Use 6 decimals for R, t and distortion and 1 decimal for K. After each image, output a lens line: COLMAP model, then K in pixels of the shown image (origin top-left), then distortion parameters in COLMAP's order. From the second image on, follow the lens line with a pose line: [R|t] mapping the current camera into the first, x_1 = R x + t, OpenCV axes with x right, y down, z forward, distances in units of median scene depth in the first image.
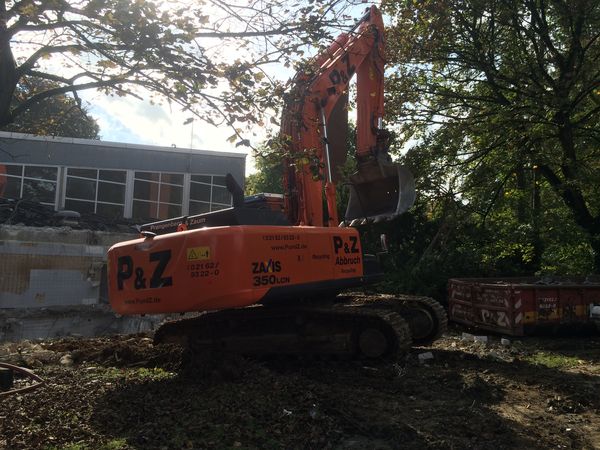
lens RADIAL K [[496.2, 0, 302.5], [0, 496.2, 223.6], [0, 0, 1]] dist [0.070506, -0.090603]
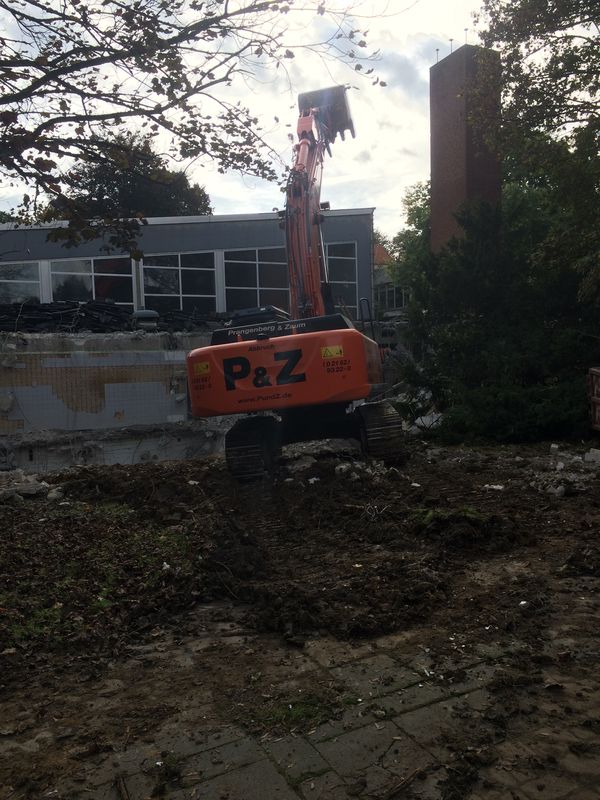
lens RADIAL K [[661.6, 0, 319.3], [0, 661.6, 395.3], [0, 0, 1]] dist [0.070506, -0.090603]
pose [[0.954189, -0.048383, -0.295266, 0.150048], [0.088359, 0.988392, 0.123586, 0.003532], [0.285859, -0.144014, 0.947388, 0.040163]]
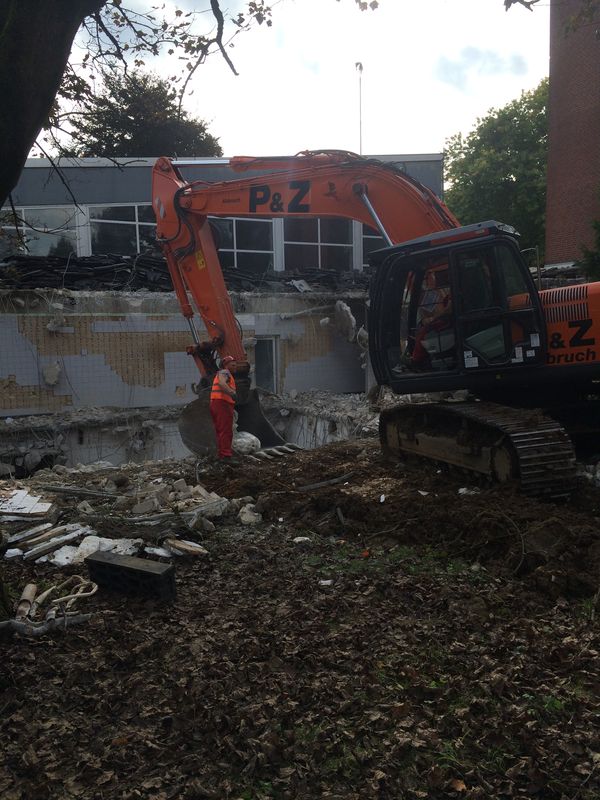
lens RADIAL K [[661.6, 0, 309.0], [0, 661.6, 397.5], [0, 0, 1]] dist [0.070506, -0.090603]
pose [[0.961681, -0.031567, -0.272346, -0.098685], [0.080345, 0.982187, 0.169863, 0.011203], [0.262133, -0.185236, 0.947087, 0.167320]]
